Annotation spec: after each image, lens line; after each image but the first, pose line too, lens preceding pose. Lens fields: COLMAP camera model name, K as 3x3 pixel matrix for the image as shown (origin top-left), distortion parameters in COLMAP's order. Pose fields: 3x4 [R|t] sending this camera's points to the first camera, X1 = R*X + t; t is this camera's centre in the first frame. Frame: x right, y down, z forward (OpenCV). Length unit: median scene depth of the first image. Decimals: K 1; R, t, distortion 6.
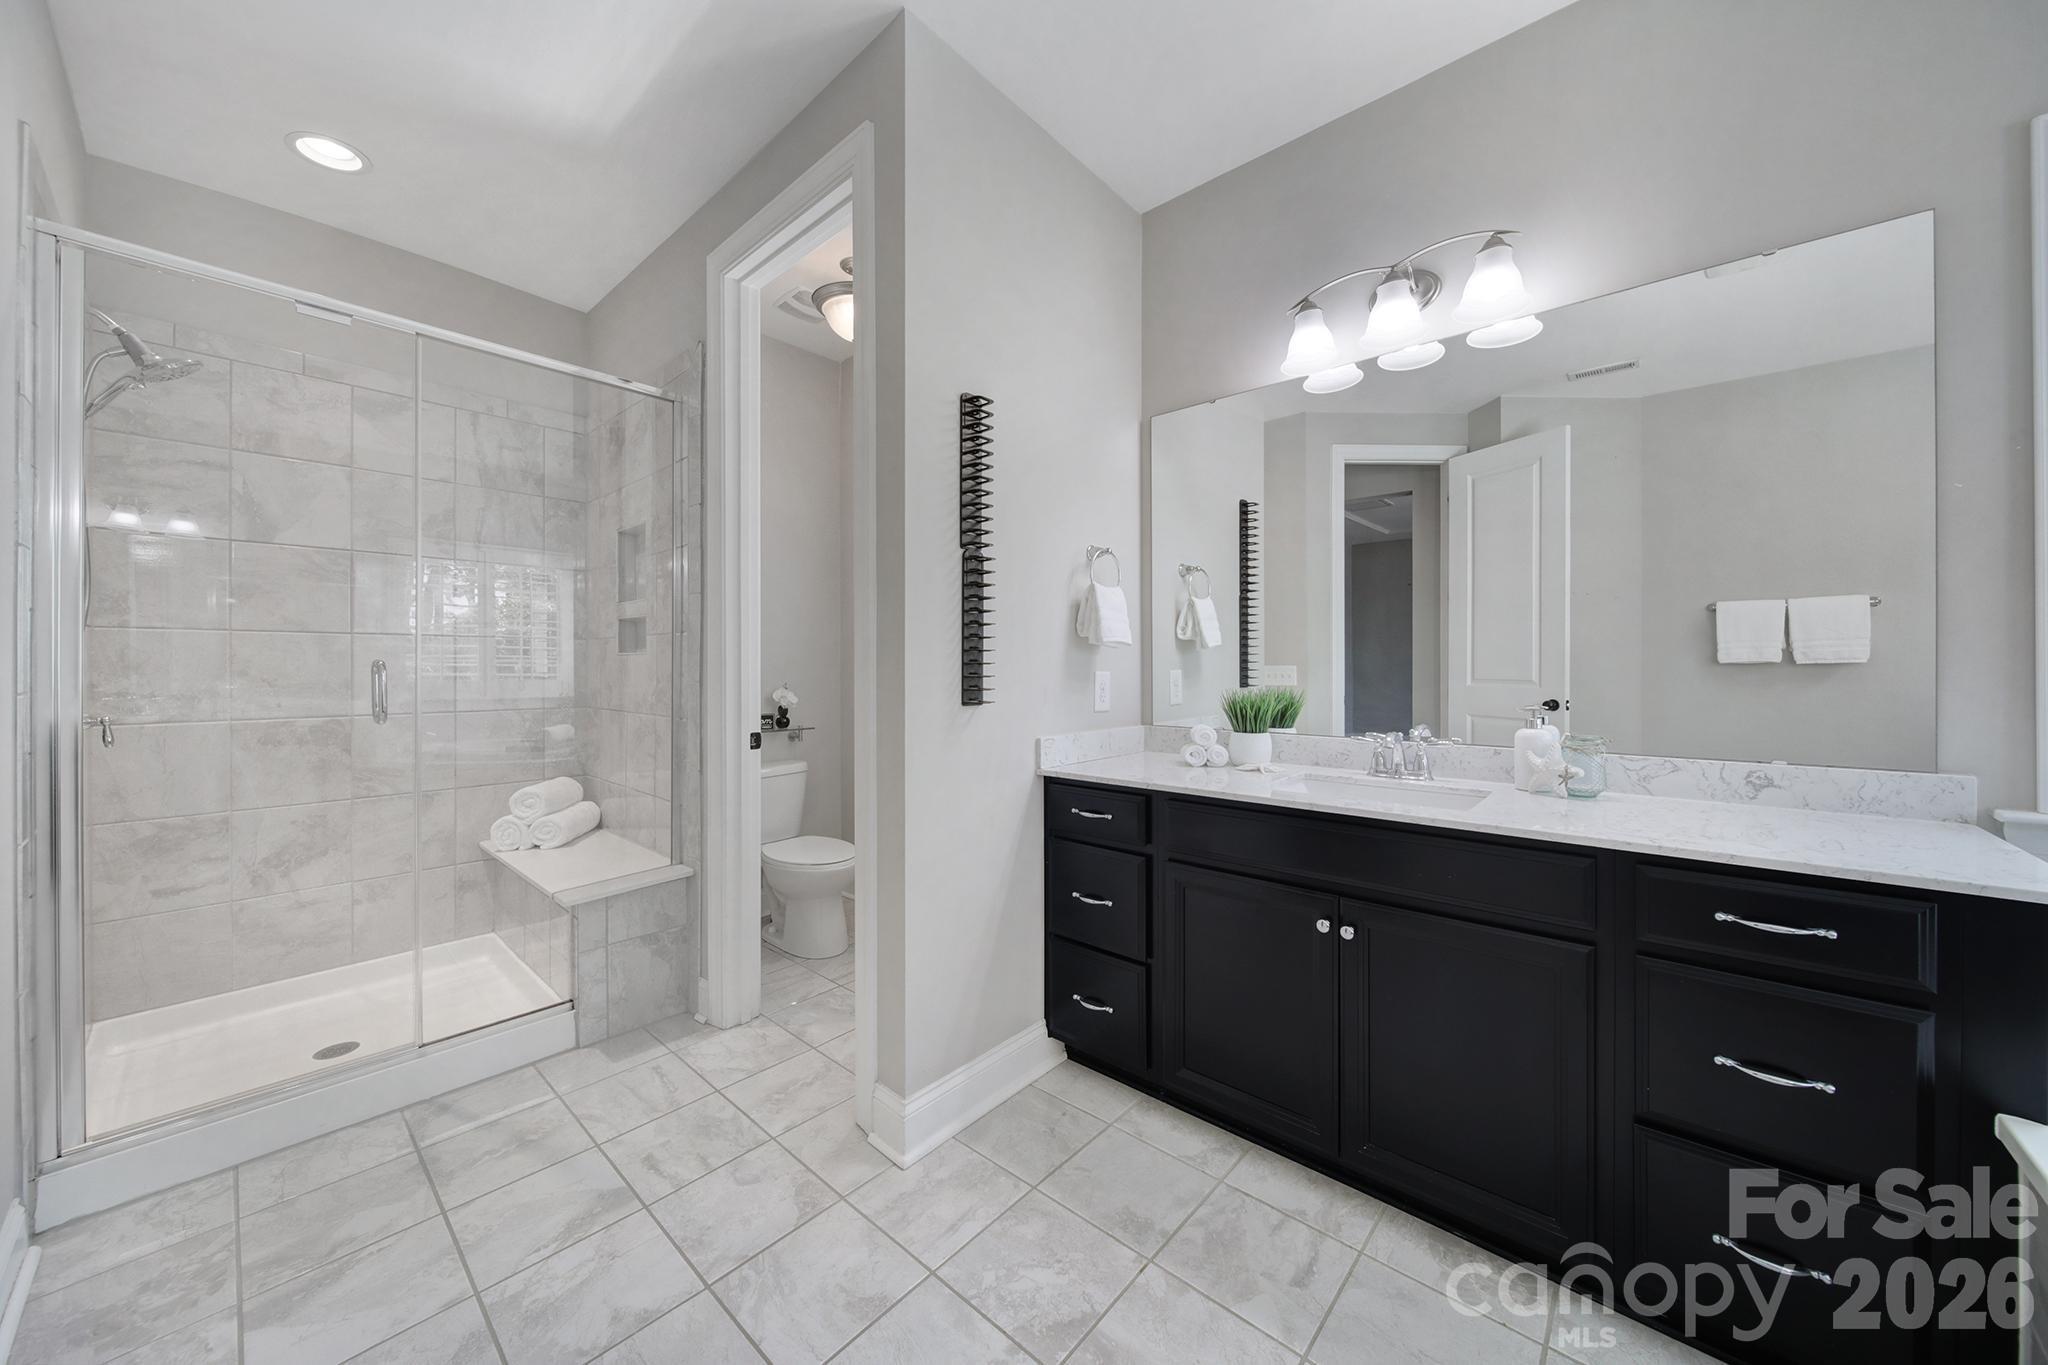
lens RADIAL K [[713.4, 0, 1020.2], [0, 713.4, 671.8], [0, 0, 1]] dist [-0.000341, -0.000130]
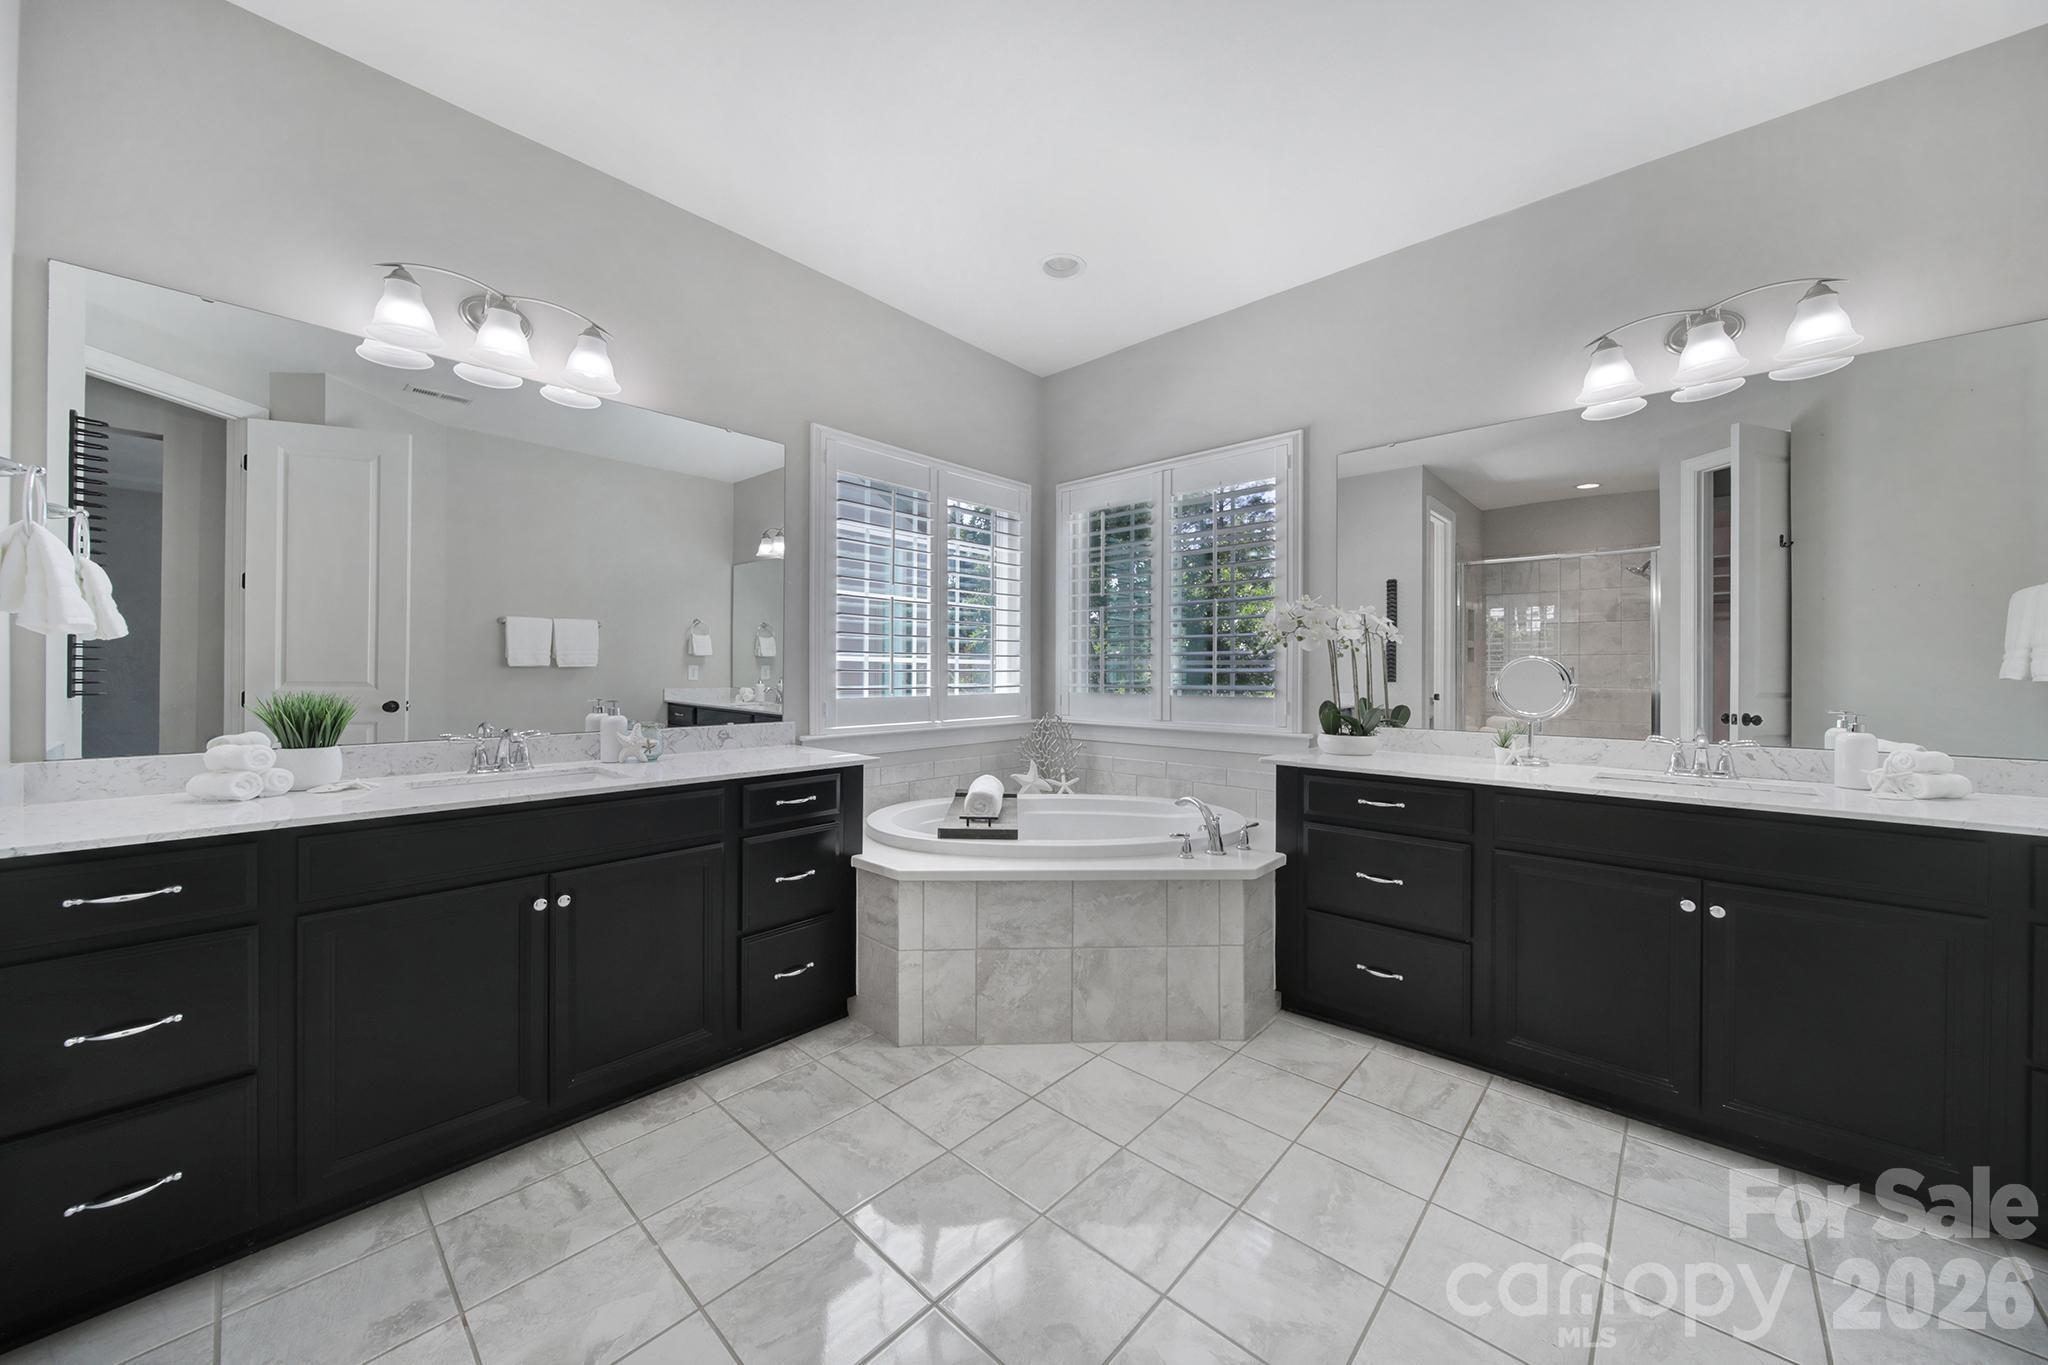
lens RADIAL K [[713.4, 0, 1020.2], [0, 713.4, 671.8], [0, 0, 1]] dist [-0.000341, -0.000130]
pose [[0.030566, 0.000469, 0.999533, -0.513224], [0.002329, 0.999997, -0.000540, 0.000884], [-0.999530, 0.002344, 0.030565, 0.180078]]
